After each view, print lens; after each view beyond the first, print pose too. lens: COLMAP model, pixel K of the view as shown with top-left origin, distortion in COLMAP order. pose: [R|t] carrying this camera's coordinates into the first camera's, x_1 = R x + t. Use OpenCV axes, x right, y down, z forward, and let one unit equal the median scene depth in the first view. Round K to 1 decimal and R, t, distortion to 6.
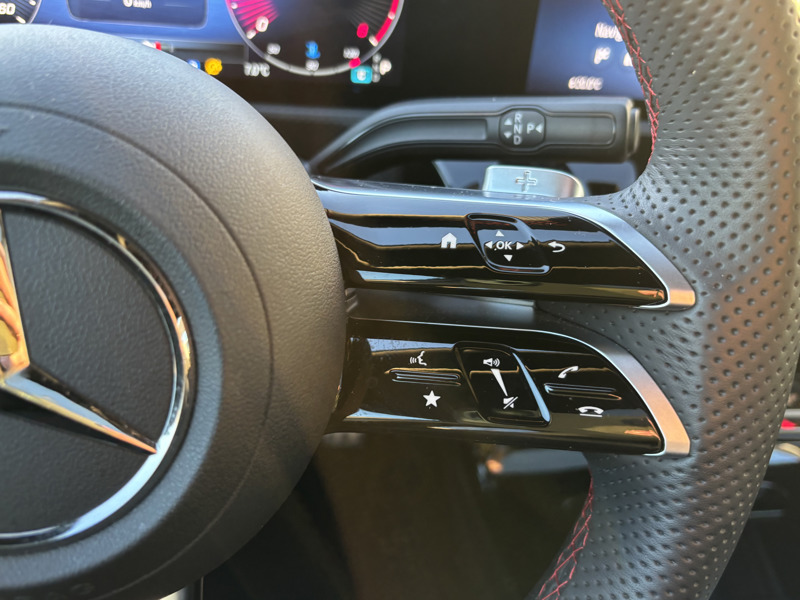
lens RADIAL K [[719.3, 0, 399.5], [0, 719.3, 296.4], [0, 0, 1]] dist [0.070852, -0.095036]
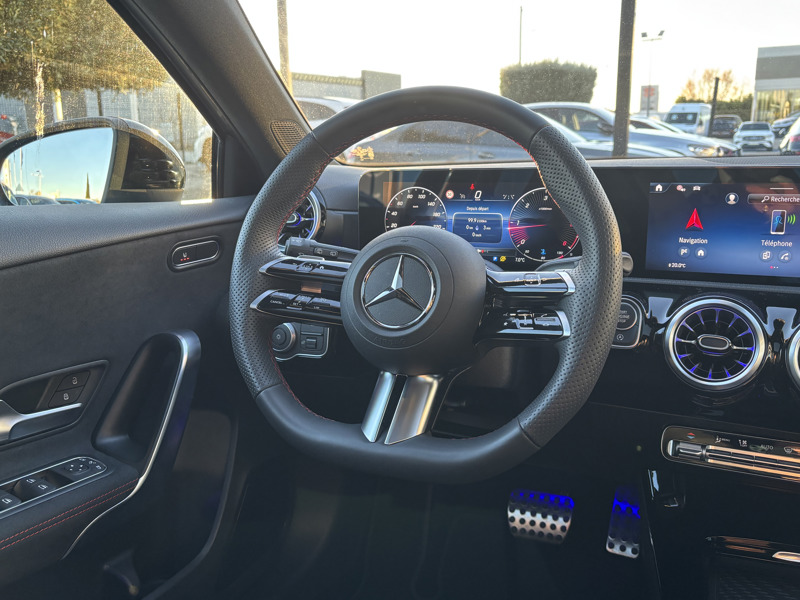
lens RADIAL K [[719.3, 0, 399.5], [0, 719.3, 296.4], [0, 0, 1]] dist [0.070852, -0.095036]
pose [[0.825969, -0.004590, -0.563696, 1.112592], [-0.206683, 0.927865, -0.310402, 0.848822], [0.524459, 0.372889, 0.765439, -1.357929]]
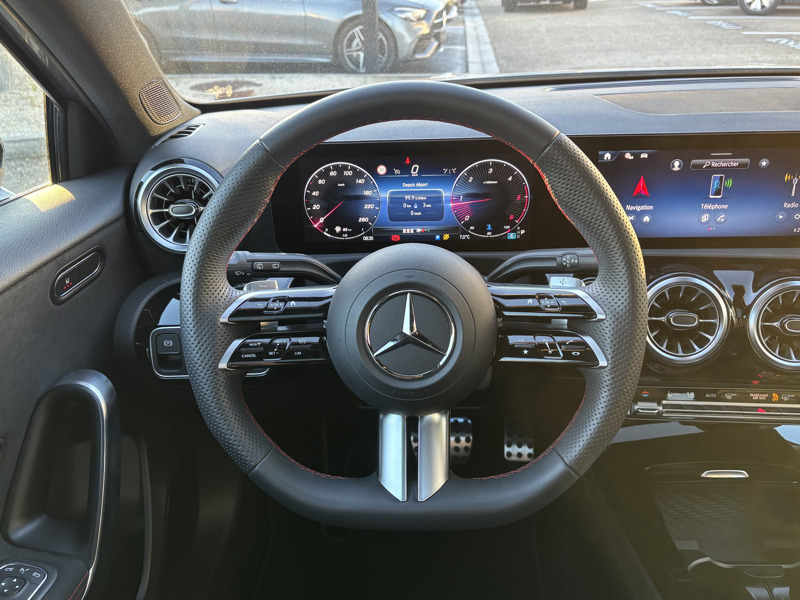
lens RADIAL K [[719.3, 0, 399.5], [0, 719.3, 296.4], [0, 0, 1]] dist [0.070852, -0.095036]
pose [[0.965844, -0.030987, -0.257266, 0.241557], [-0.005386, 0.990209, -0.139489, 0.251732], [0.259070, 0.136110, 0.956220, -1.589358]]
